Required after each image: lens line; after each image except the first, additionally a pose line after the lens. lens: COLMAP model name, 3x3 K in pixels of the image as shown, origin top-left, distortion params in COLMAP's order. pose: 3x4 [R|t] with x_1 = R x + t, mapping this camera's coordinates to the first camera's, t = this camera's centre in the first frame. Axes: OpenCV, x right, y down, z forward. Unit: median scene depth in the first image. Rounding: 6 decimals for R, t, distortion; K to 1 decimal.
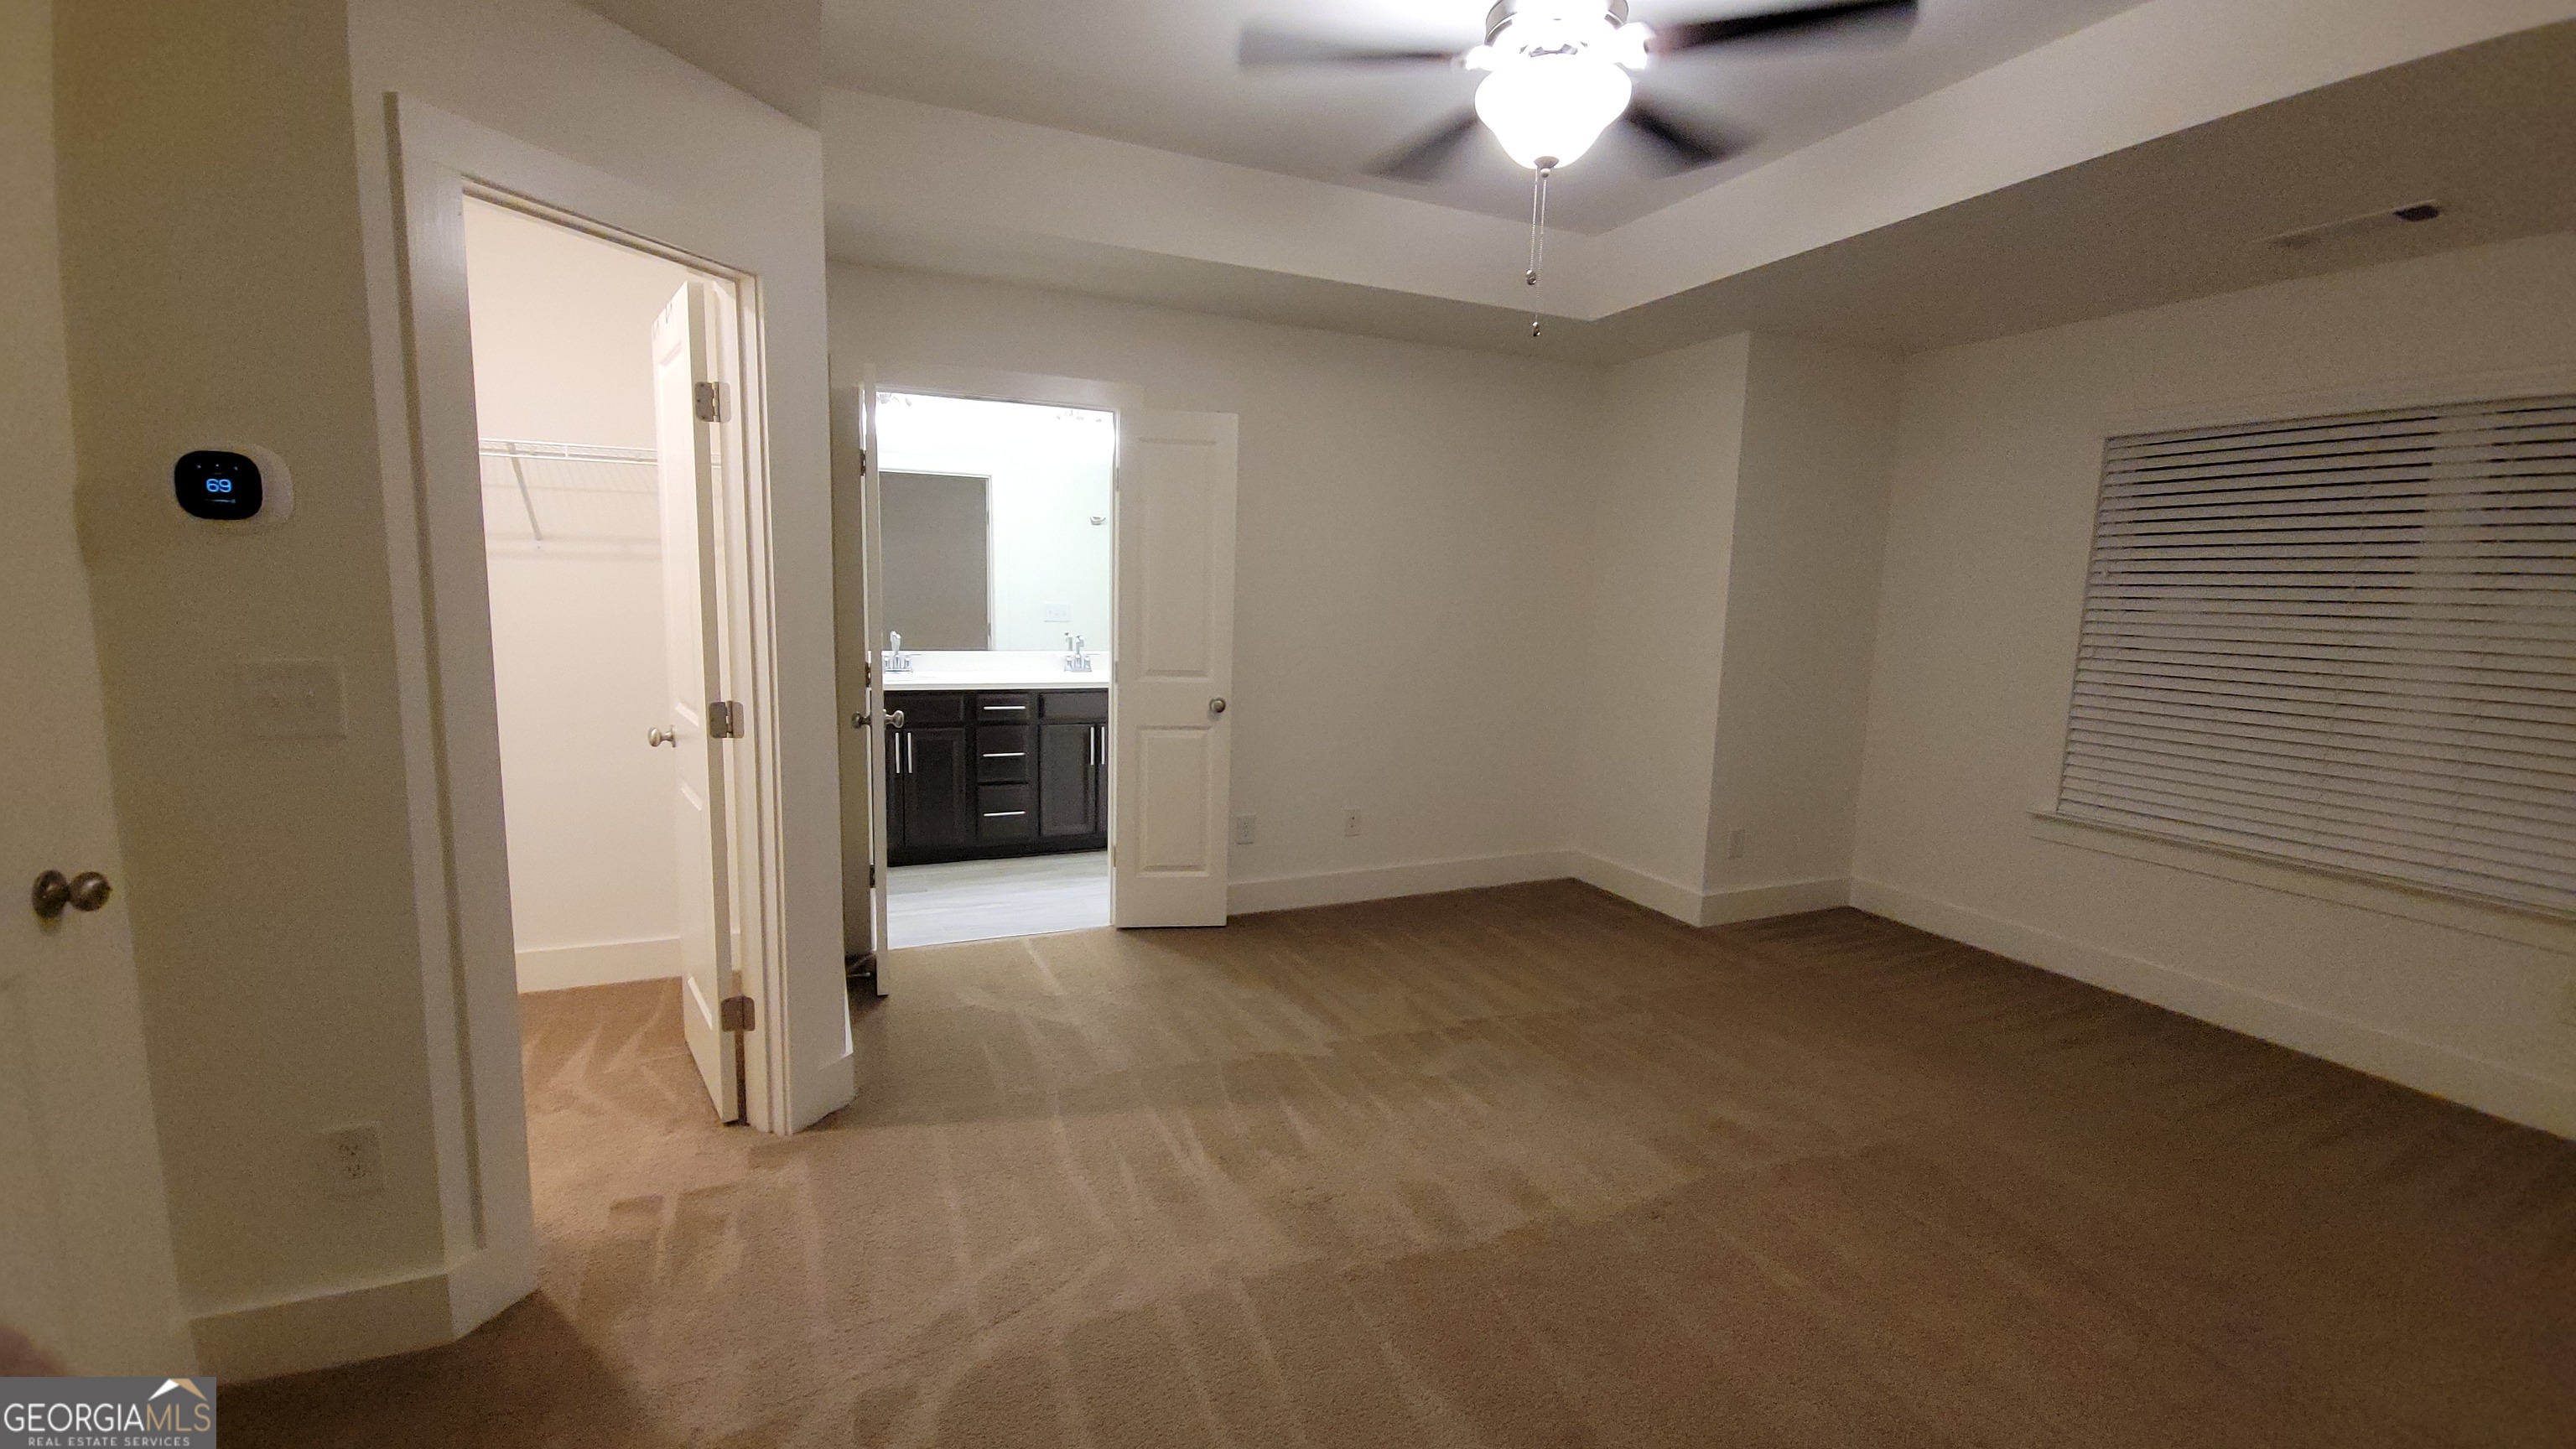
lens RADIAL K [[1035.1, 0, 1288.0], [0, 1035.1, 724.5], [0, 0, 1]] dist [0.018044, 0.000019]
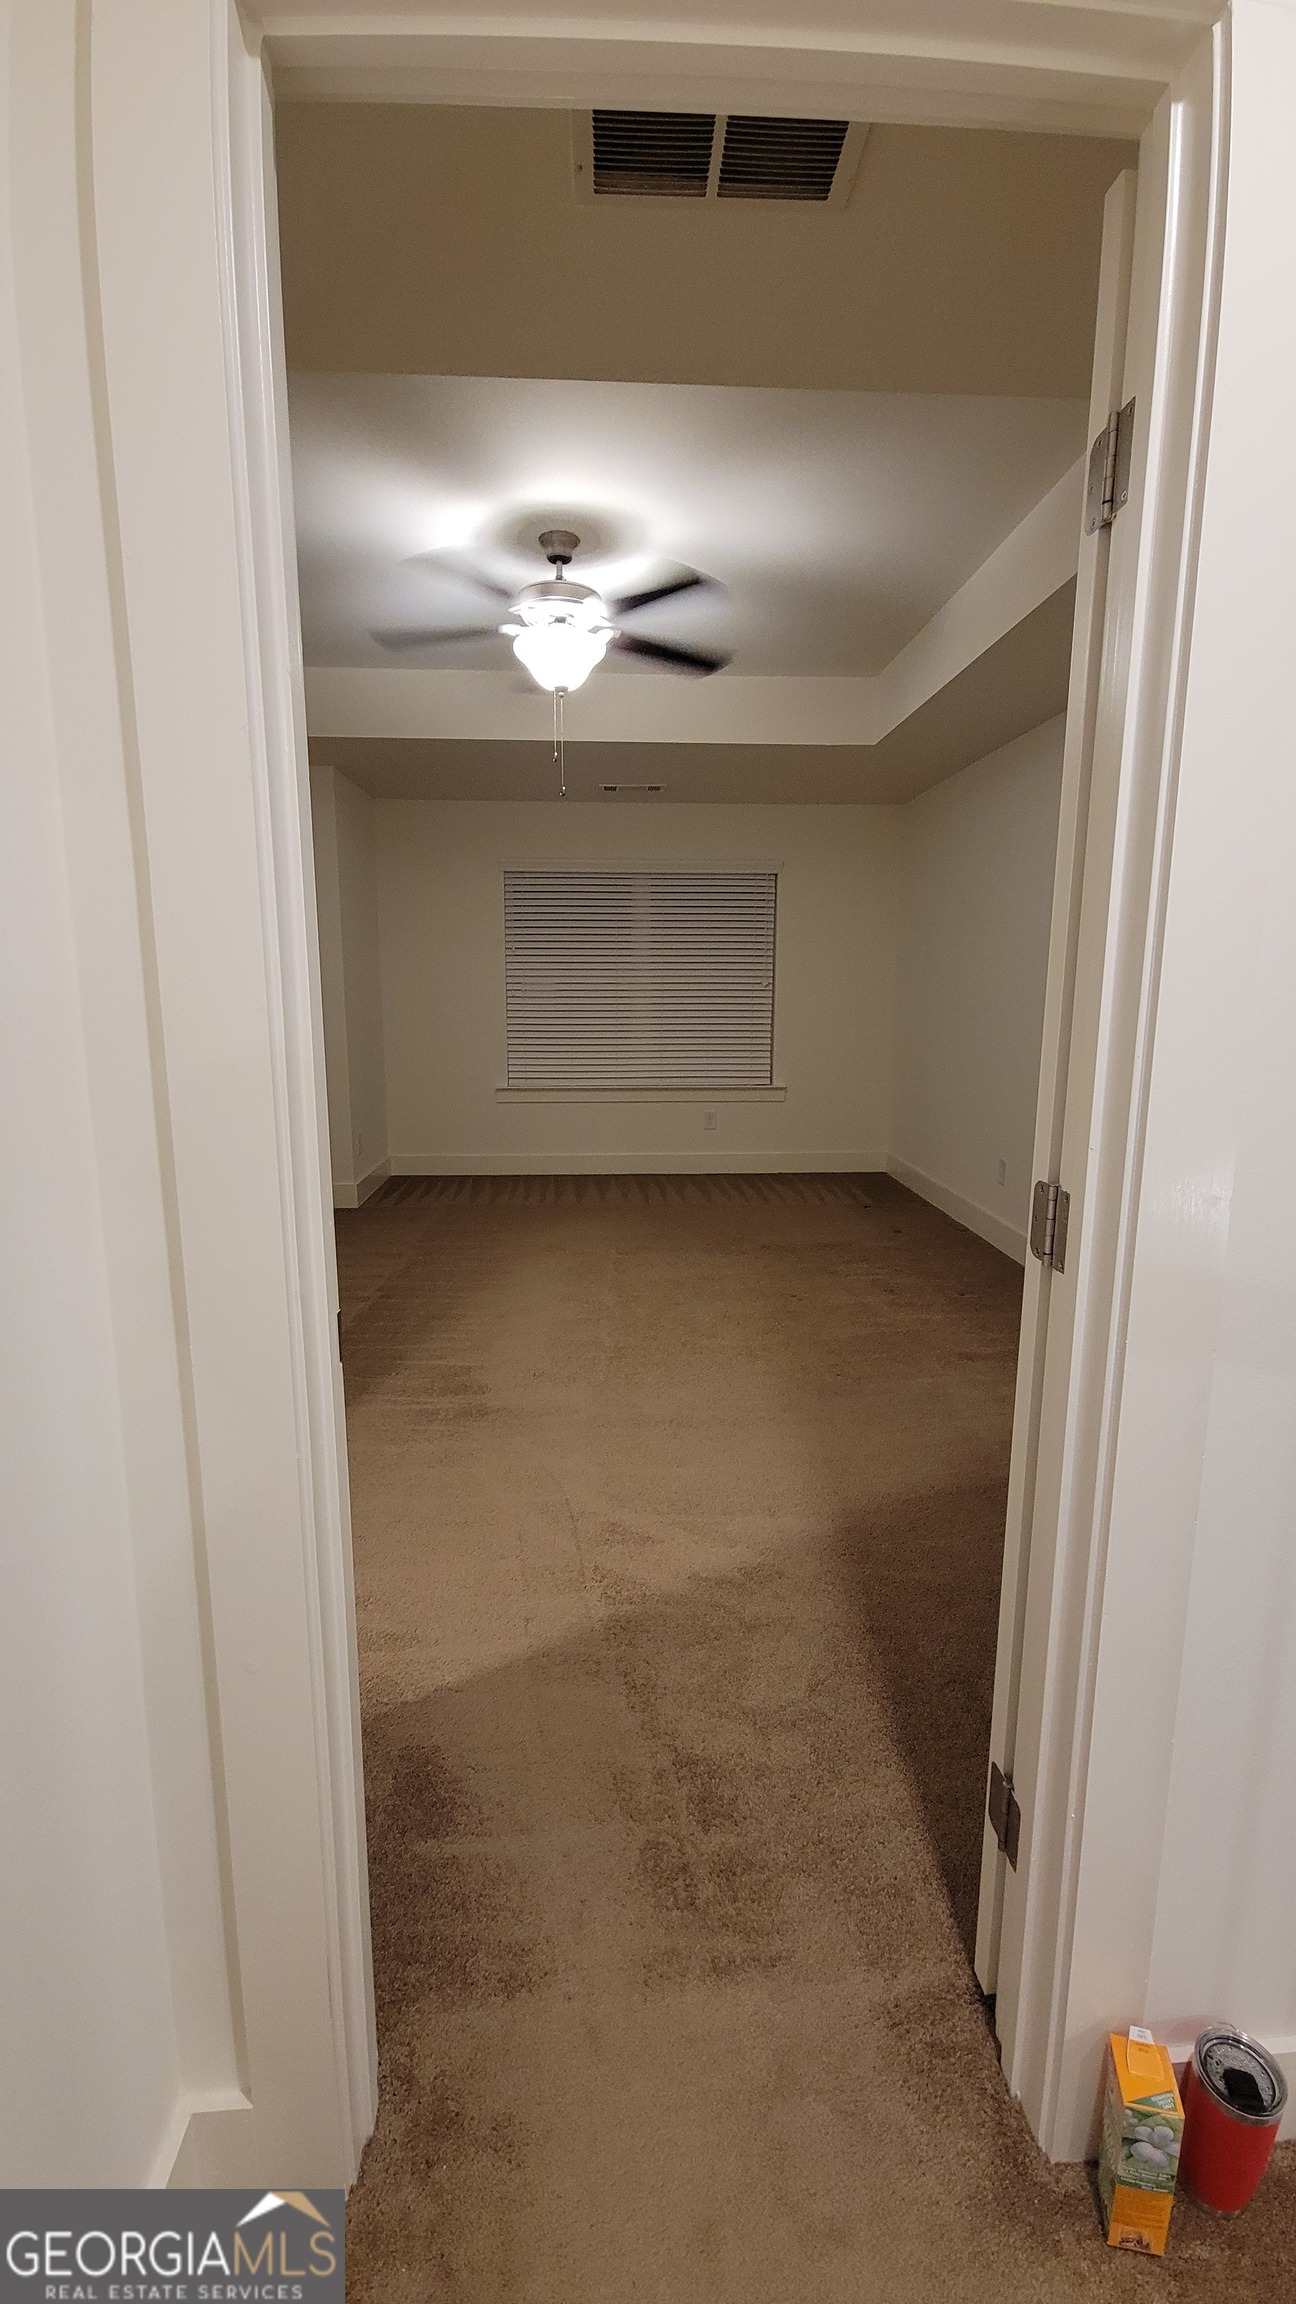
lens RADIAL K [[925.8, 0, 656.0], [0, 925.8, 1139.4], [0, 0, 1]] dist [0.018044, 0.000019]
pose [[0.379522, -0.185881, 0.906317, -0.958987], [0.130991, 0.980537, 0.146250, -0.035111], [-0.915862, 0.063214, 0.396484, 0.272794]]
